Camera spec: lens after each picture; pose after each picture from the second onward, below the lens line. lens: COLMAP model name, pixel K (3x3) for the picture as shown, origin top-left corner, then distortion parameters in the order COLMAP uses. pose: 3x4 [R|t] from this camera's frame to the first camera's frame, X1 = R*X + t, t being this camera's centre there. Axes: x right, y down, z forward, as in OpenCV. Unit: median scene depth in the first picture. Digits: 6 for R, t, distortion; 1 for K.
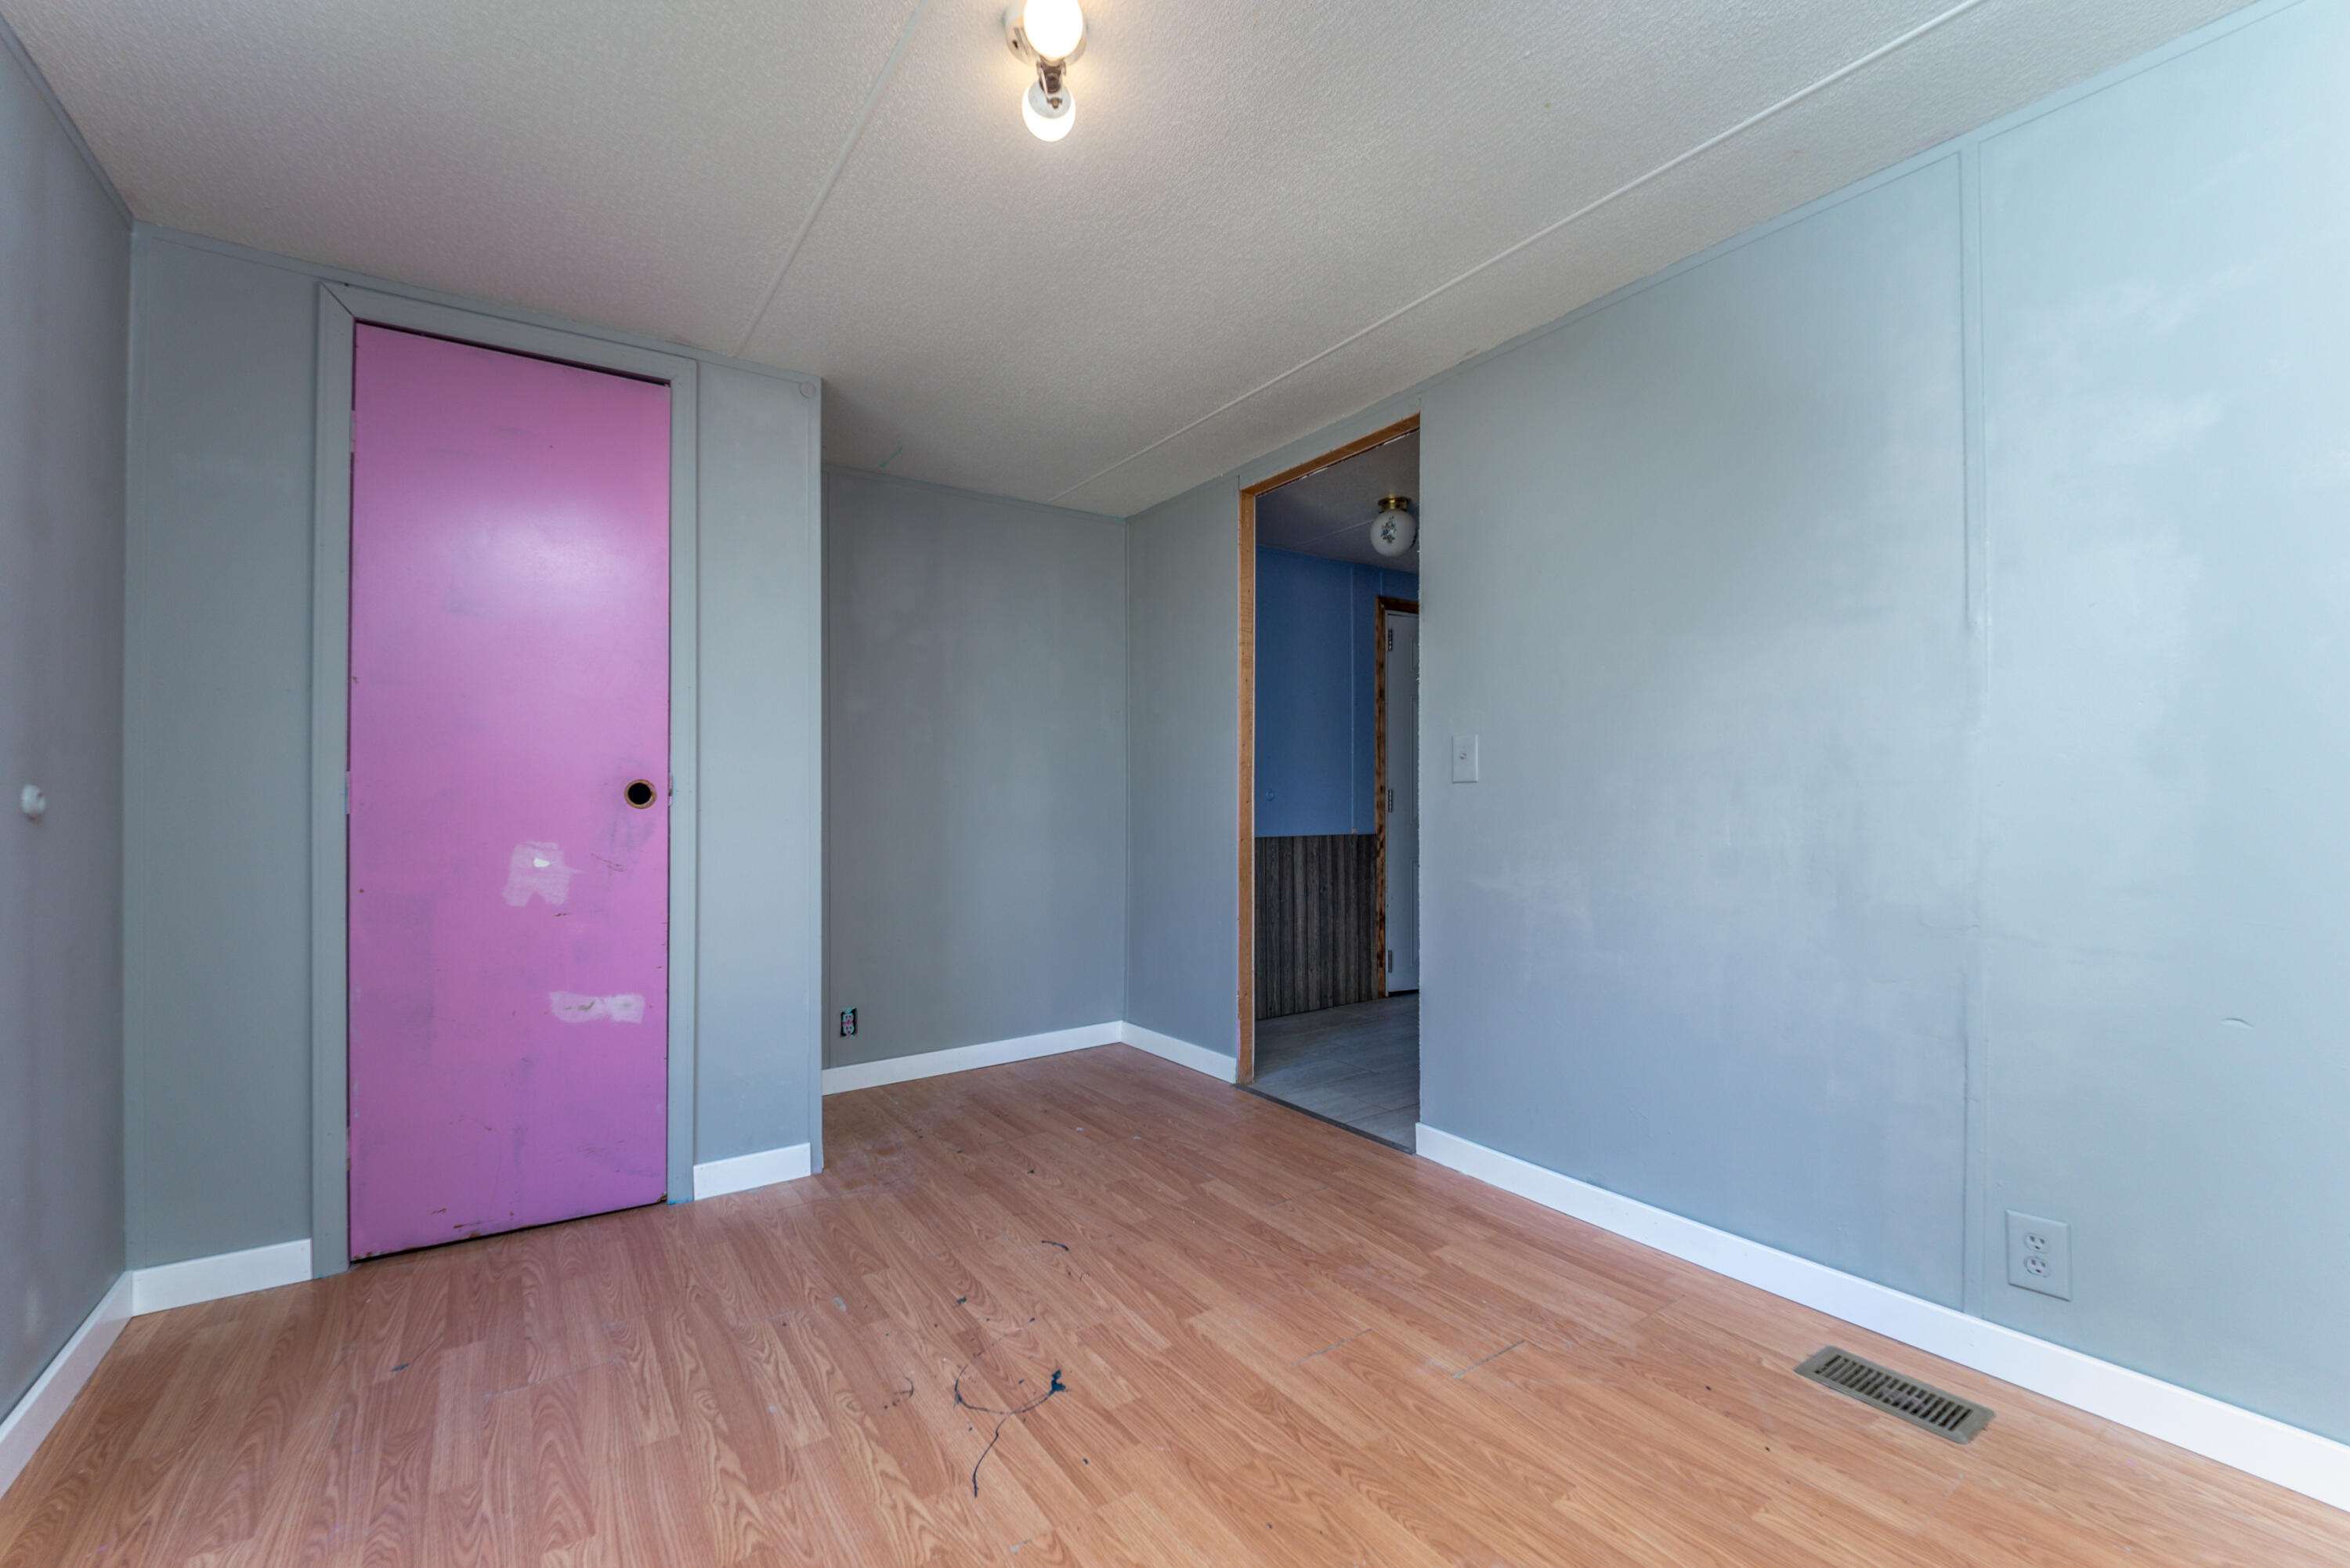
lens RADIAL K [[976.6, 0, 1174.4], [0, 976.6, 790.9], [0, 0, 1]] dist [-0.007114, -0.003189]
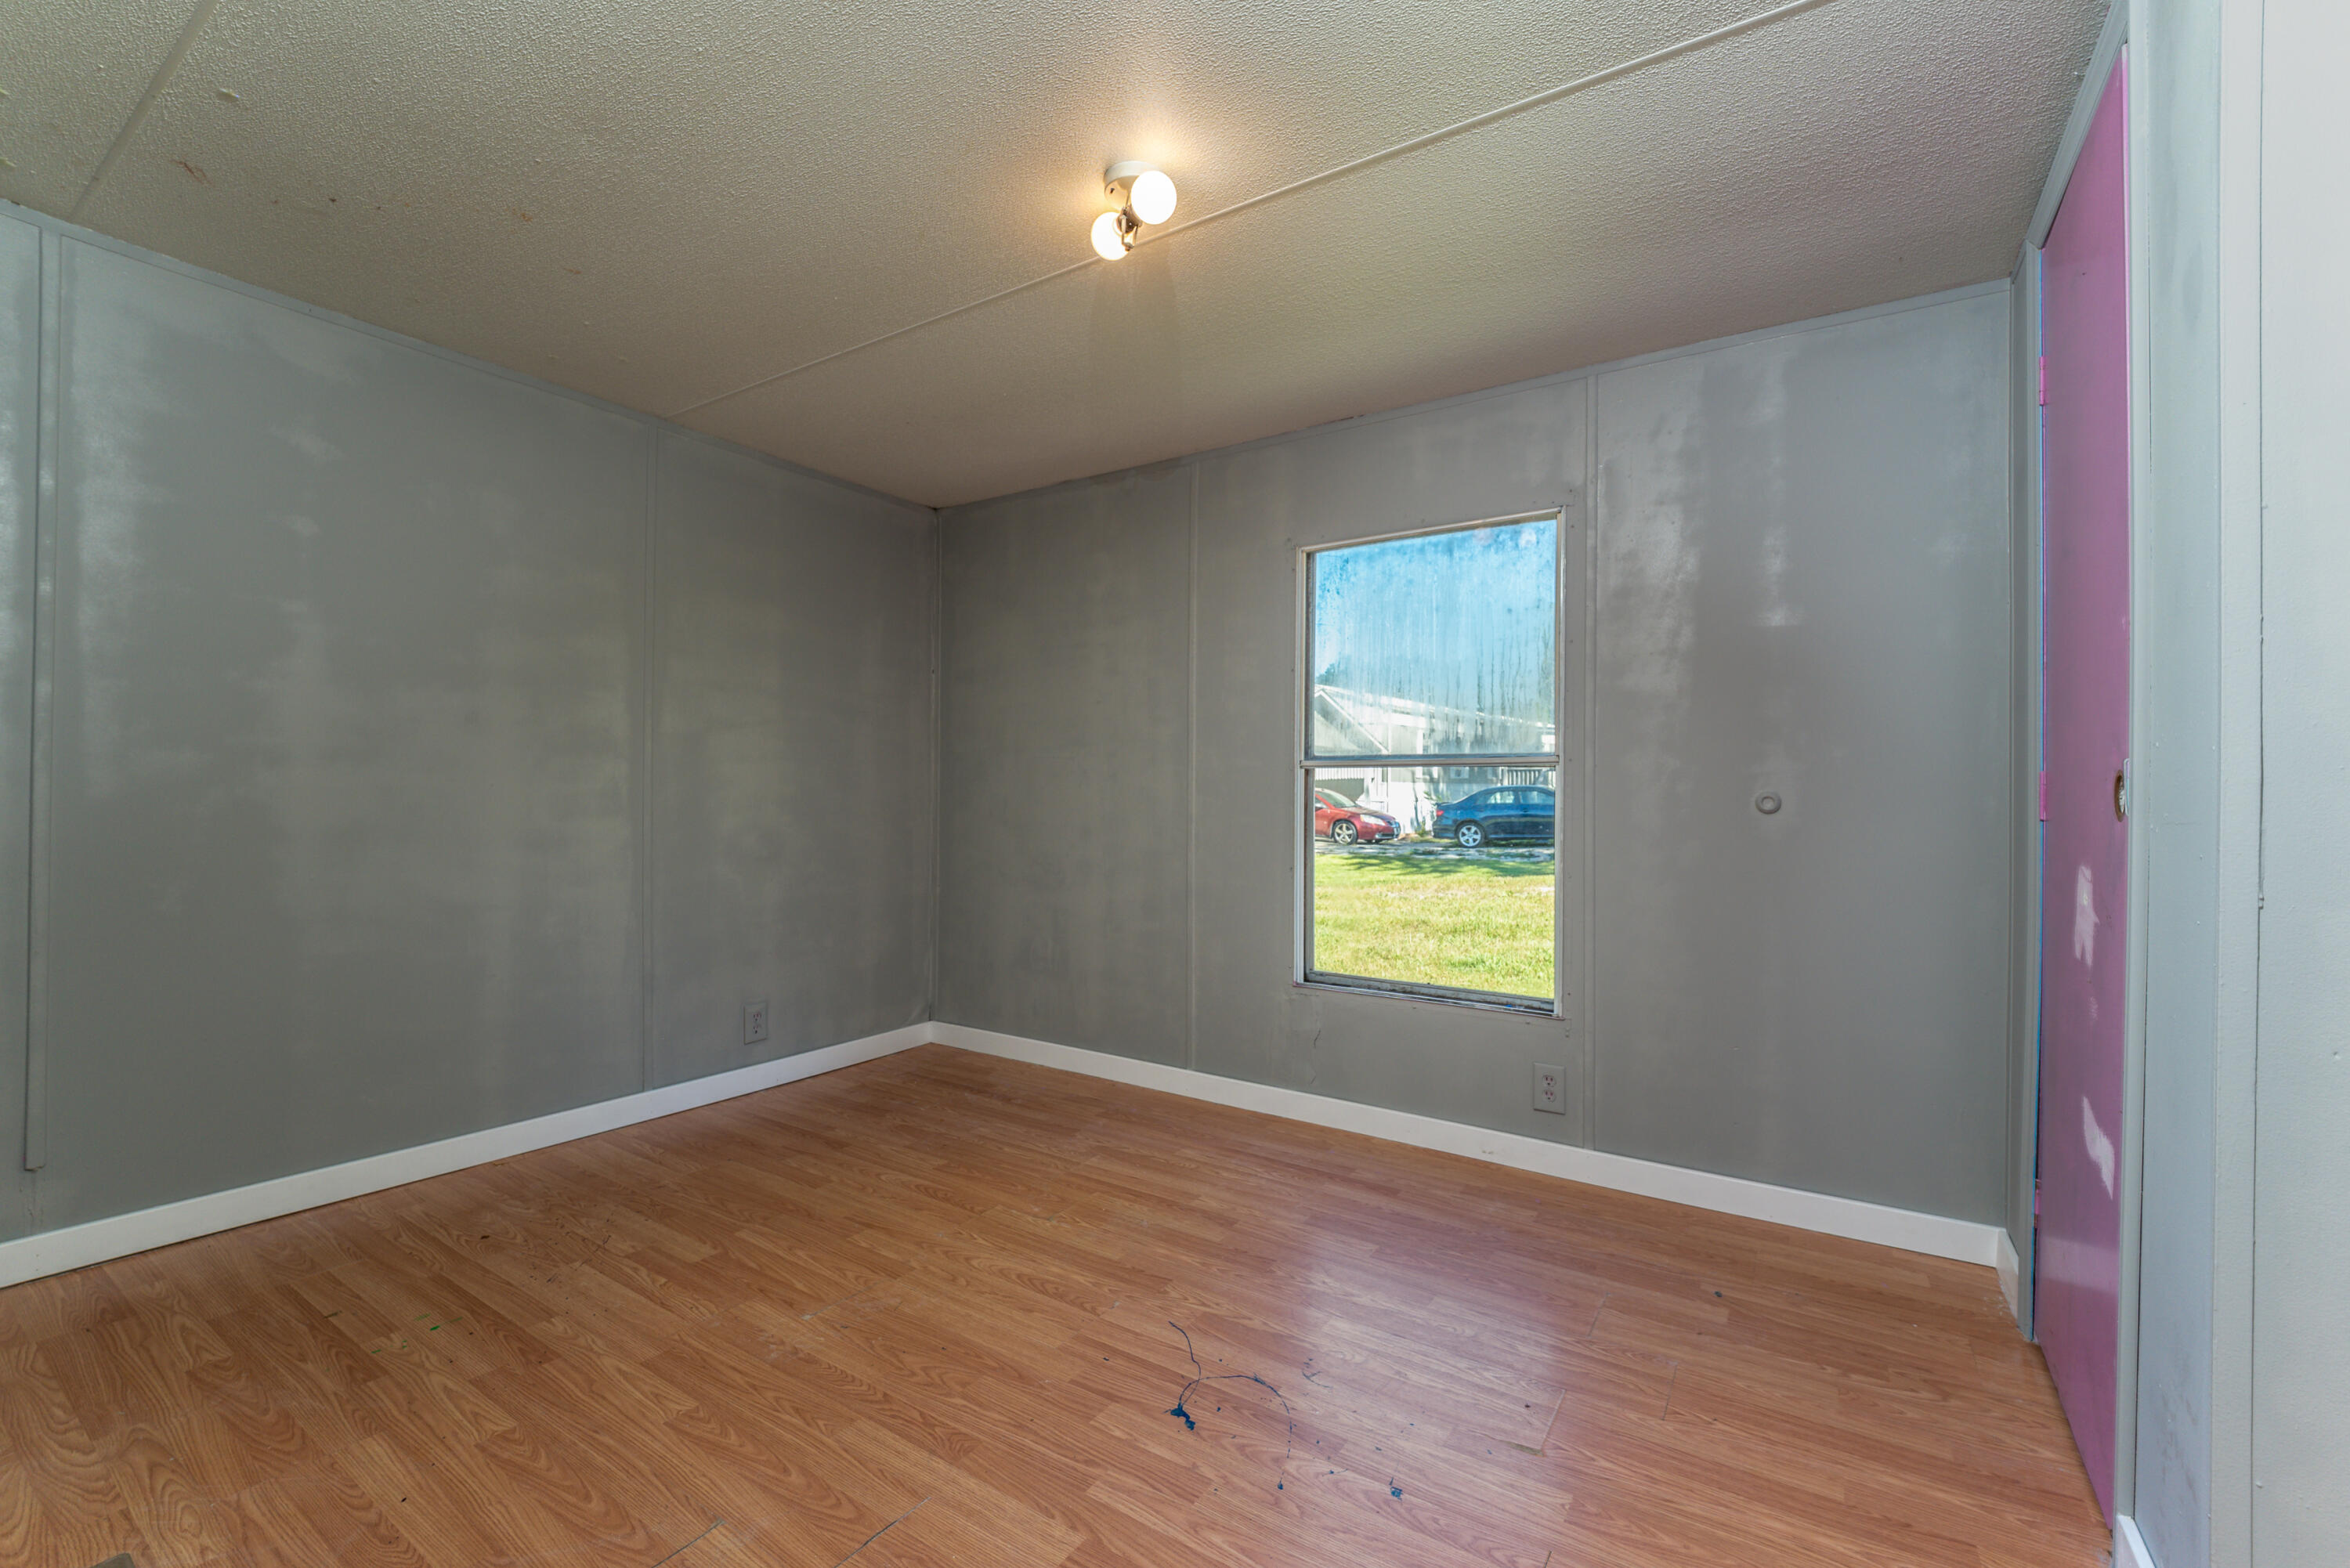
lens RADIAL K [[976.6, 0, 1176.4], [0, 976.6, 791.7], [0, 0, 1]] dist [-0.007114, -0.003189]
pose [[-0.928018, -0.005098, -0.372499, 0.244586], [-0.001607, 0.999952, -0.009683, 0.009098], [0.372531, -0.008388, -0.927982, 1.906875]]
